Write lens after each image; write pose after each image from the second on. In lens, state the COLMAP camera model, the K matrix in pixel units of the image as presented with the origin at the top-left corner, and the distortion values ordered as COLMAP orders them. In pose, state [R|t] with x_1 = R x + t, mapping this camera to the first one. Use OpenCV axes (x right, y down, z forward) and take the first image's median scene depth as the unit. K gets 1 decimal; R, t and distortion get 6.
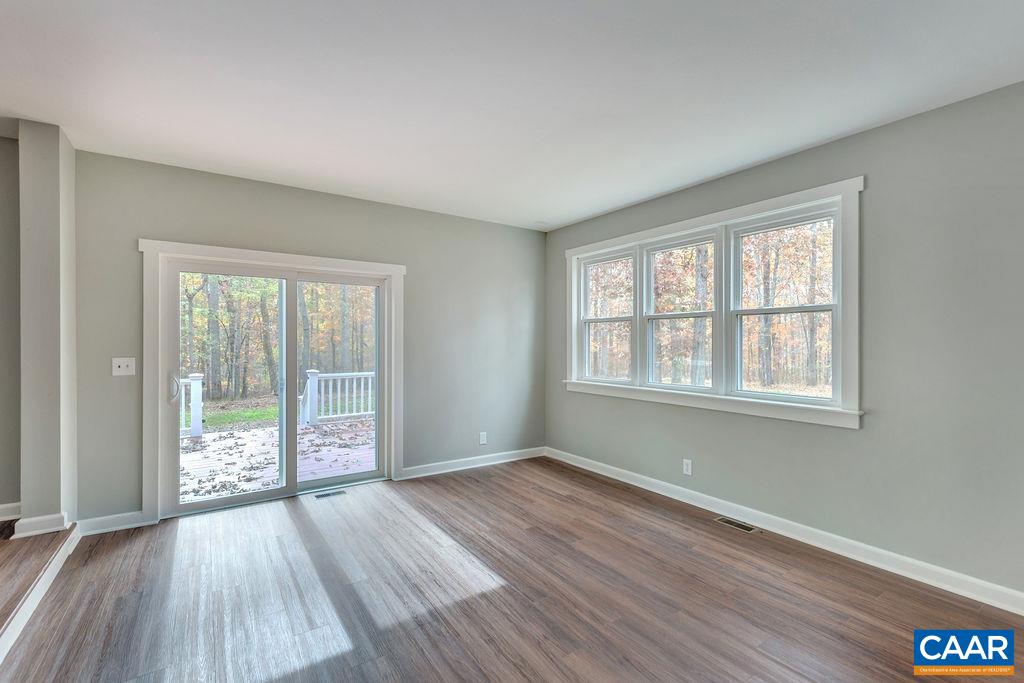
lens RADIAL K [[457.1, 0, 514.6], [0, 457.1, 345.2], [0, 0, 1]] dist [0.000763, -0.000037]
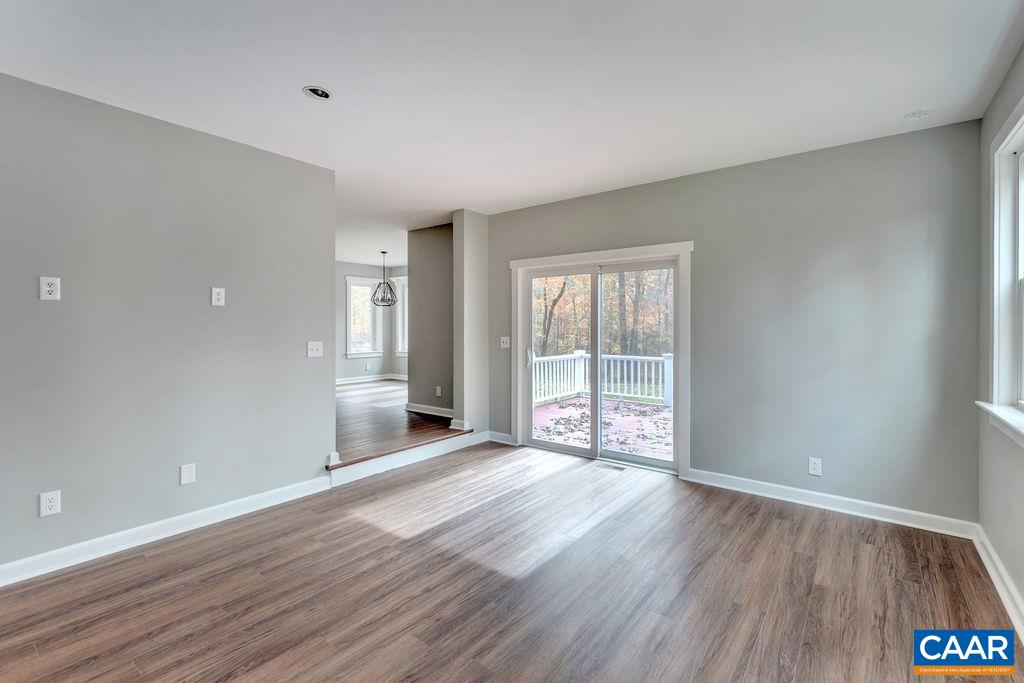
lens RADIAL K [[455.7, 0, 509.5], [0, 455.7, 328.6], [0, 0, 1]] dist [0.002884, 0.000211]
pose [[0.299759, 0.002112, -0.954012, 0.558455], [-0.006784, 0.999977, 0.000082, -0.001017], [0.953991, 0.006448, 0.299767, 0.440555]]
